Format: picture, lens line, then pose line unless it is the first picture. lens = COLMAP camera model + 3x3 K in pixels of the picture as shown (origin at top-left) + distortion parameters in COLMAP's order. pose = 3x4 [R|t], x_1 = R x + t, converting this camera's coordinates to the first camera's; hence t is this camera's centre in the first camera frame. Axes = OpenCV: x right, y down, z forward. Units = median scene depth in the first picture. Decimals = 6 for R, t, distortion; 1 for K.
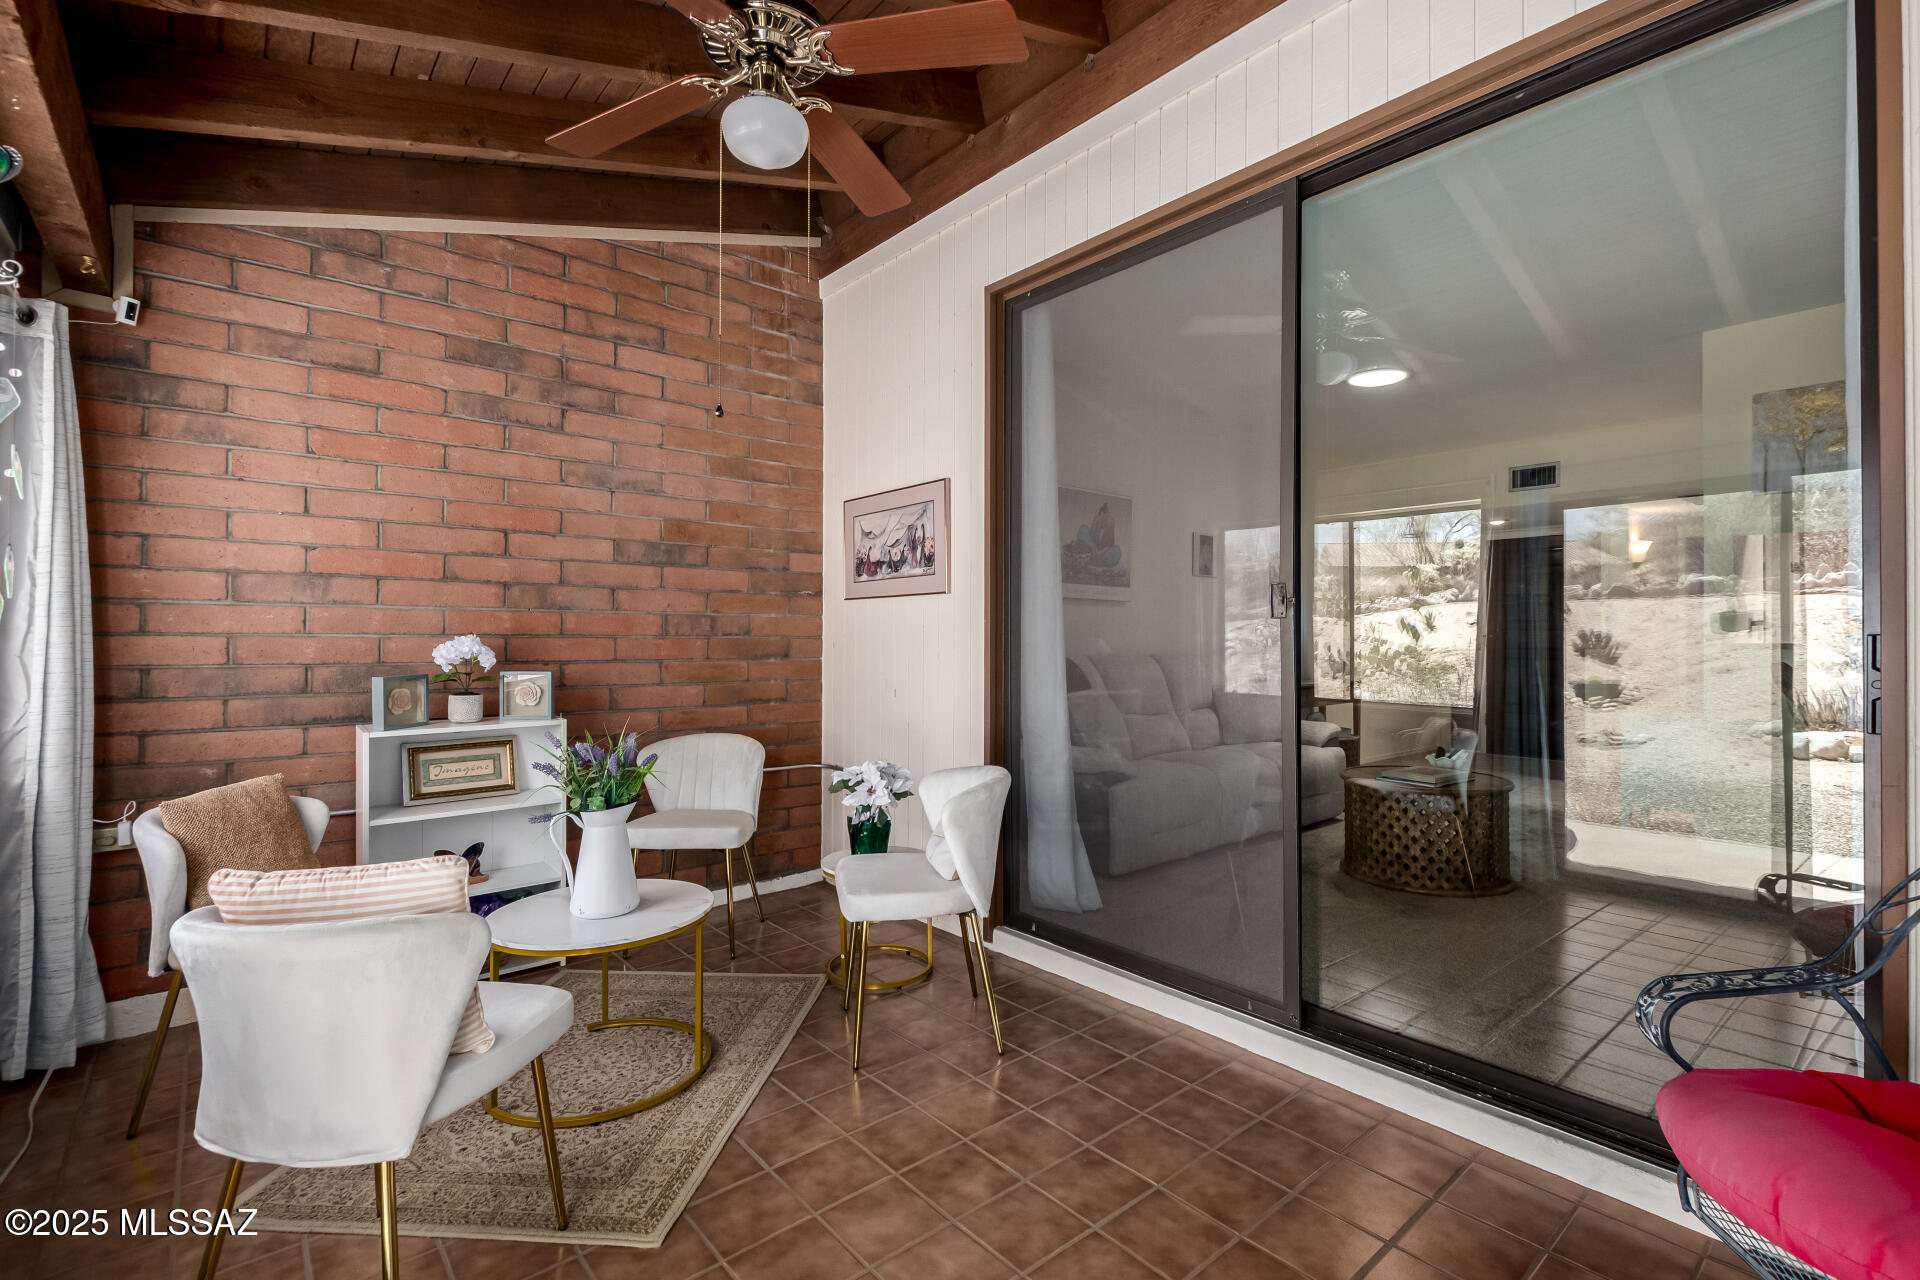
lens RADIAL K [[890.1, 0, 965.1], [0, 890.1, 631.6], [0, 0, 1]] dist [0.001195, -0.000746]
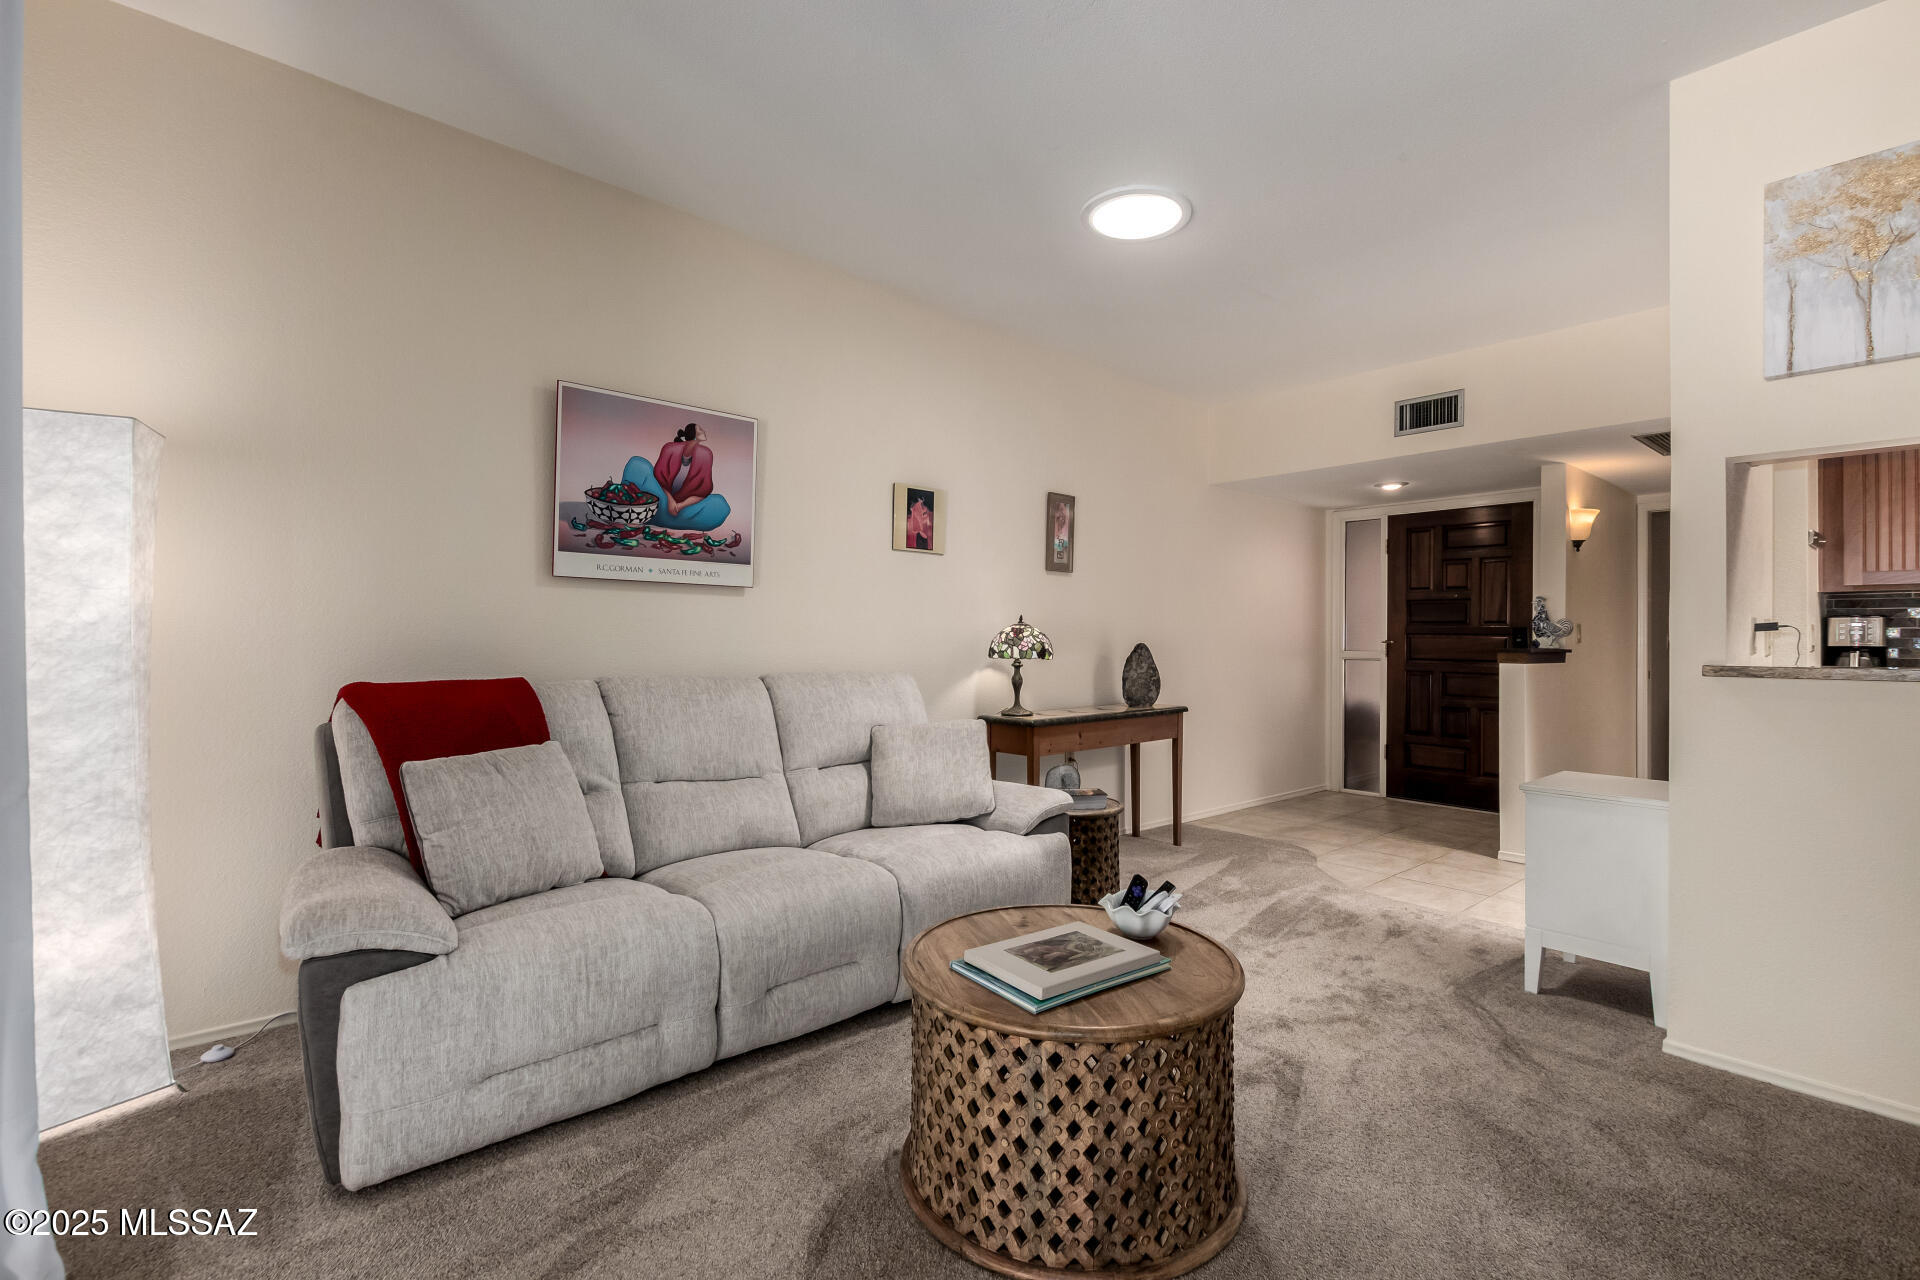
lens RADIAL K [[872.5, 0, 965.6], [0, 872.5, 632.4], [0, 0, 1]] dist [-0.003268, -0.000849]
pose [[0.999946, 0.003896, 0.009641, 0.535134], [-0.003896, 0.999992, 0.000029, -0.005692], [-0.009641, -0.000066, 0.999954, 0.642023]]
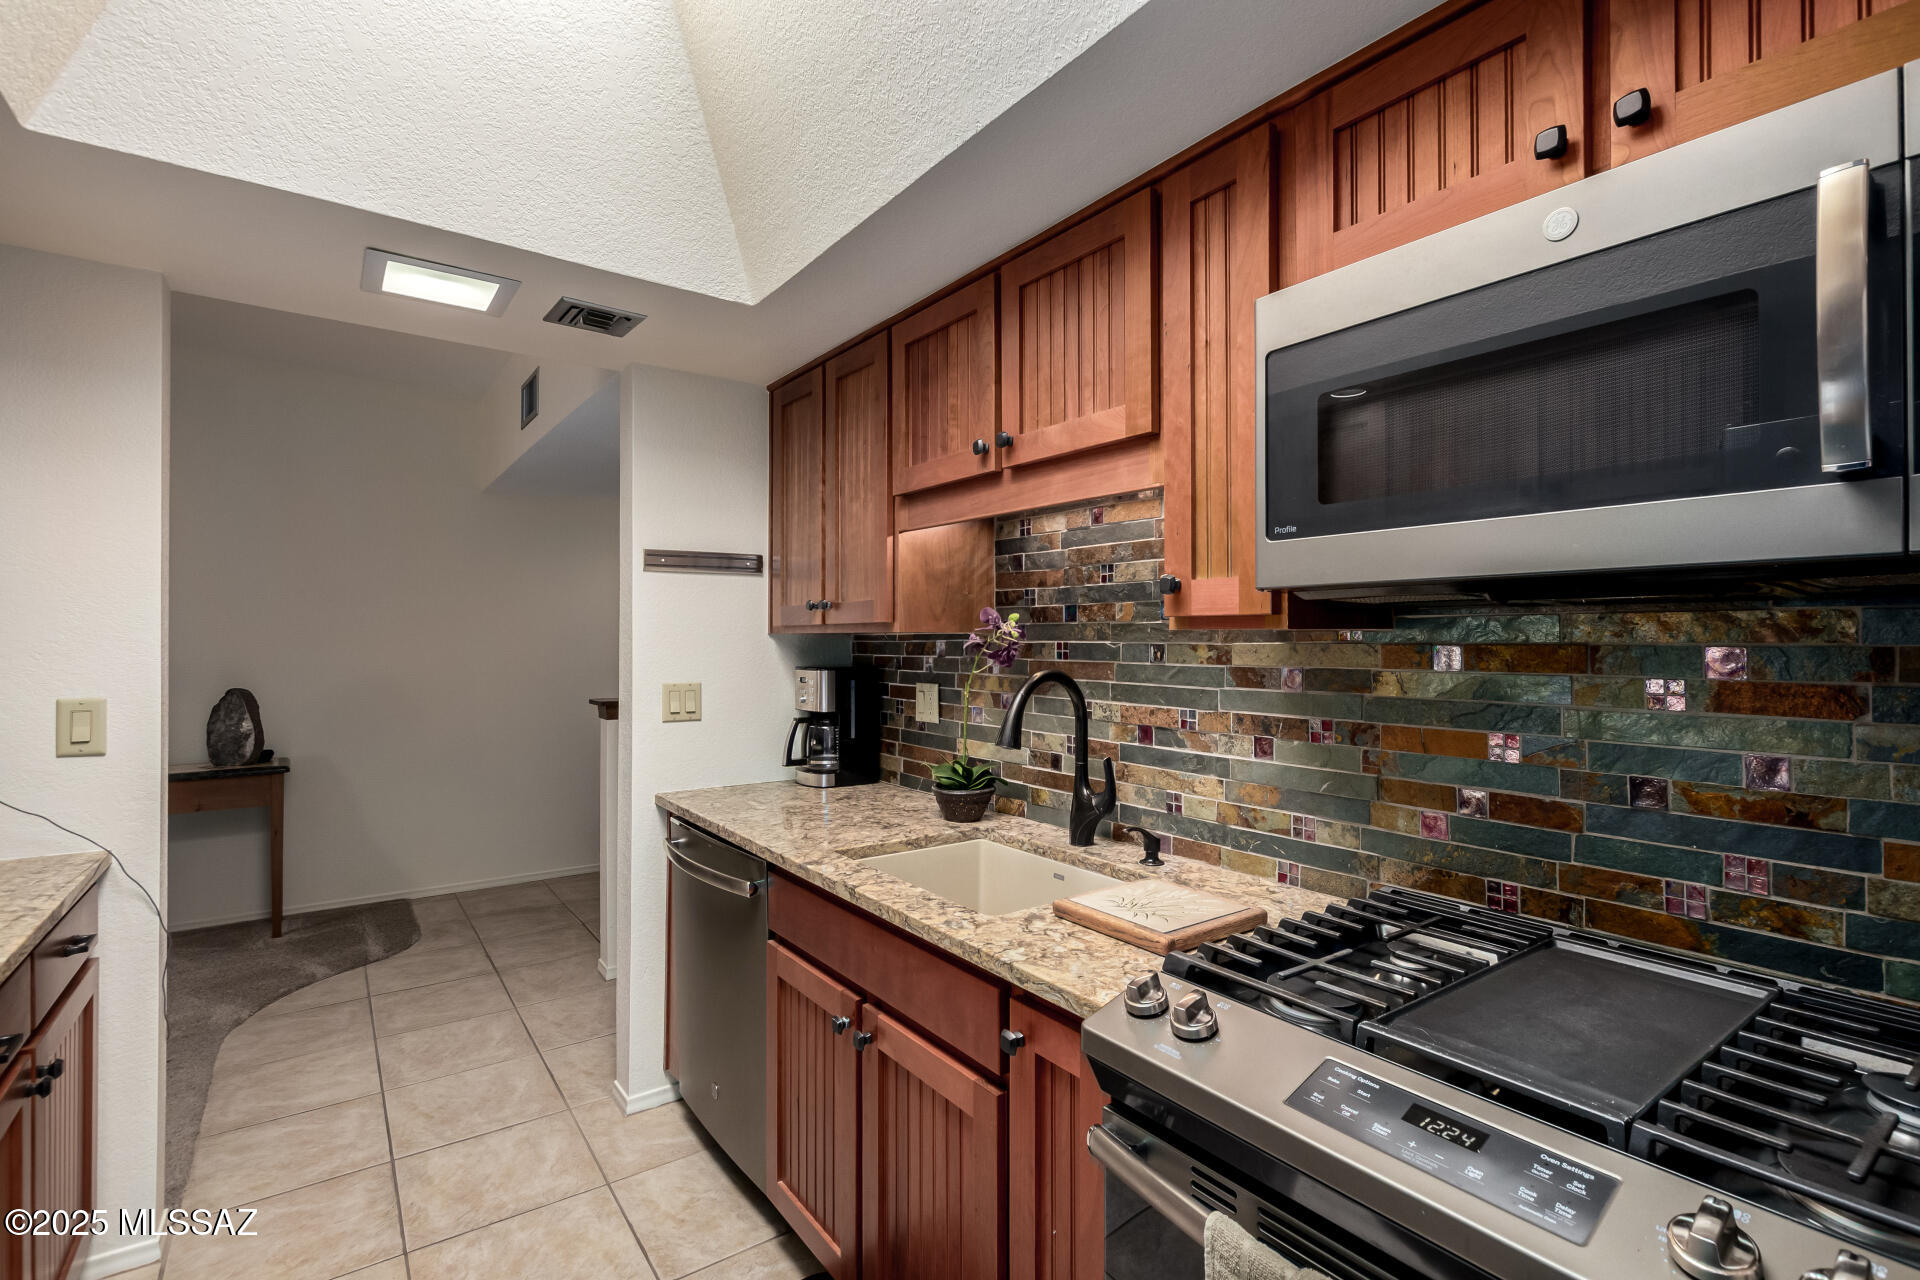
lens RADIAL K [[877.4, 0, 960.4], [0, 877.4, 635.2], [0, 0, 1]] dist [0.003576, -0.001199]
pose [[0.997481, -0.000425, -0.070931, 1.827433], [0.000557, 0.999998, 0.001854, -0.059517], [0.070930, -0.001889, 0.997480, 0.942724]]
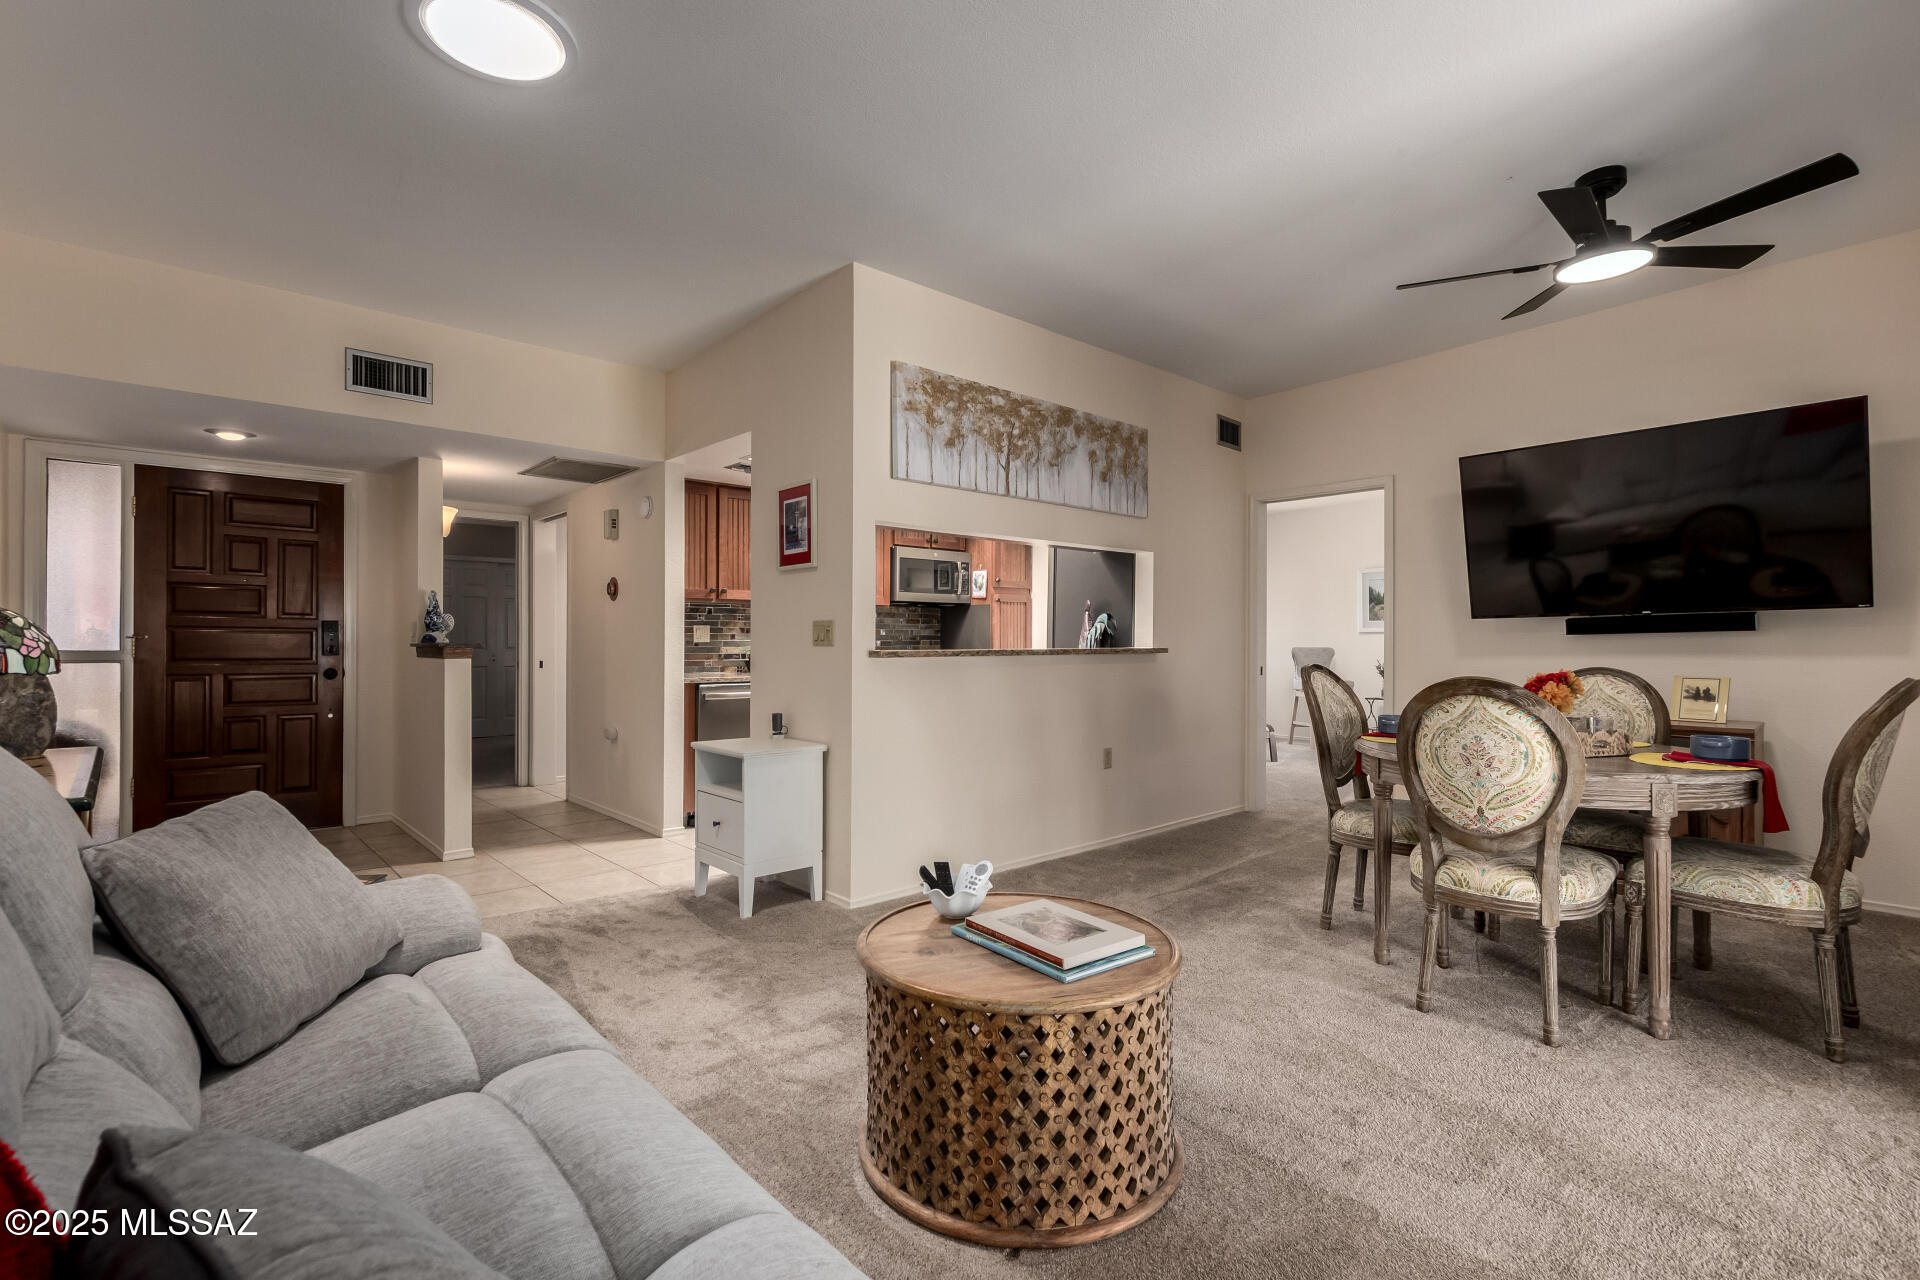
lens RADIAL K [[881.9, 0, 964.5], [0, 881.9, 640.6], [0, 0, 1]] dist [0.001234, -0.000082]
pose [[-0.039941, -0.003551, 0.999196, 0.052137], [-0.009378, 0.999951, 0.003178, 0.000454], [-0.999158, -0.009244, -0.039973, 1.225195]]
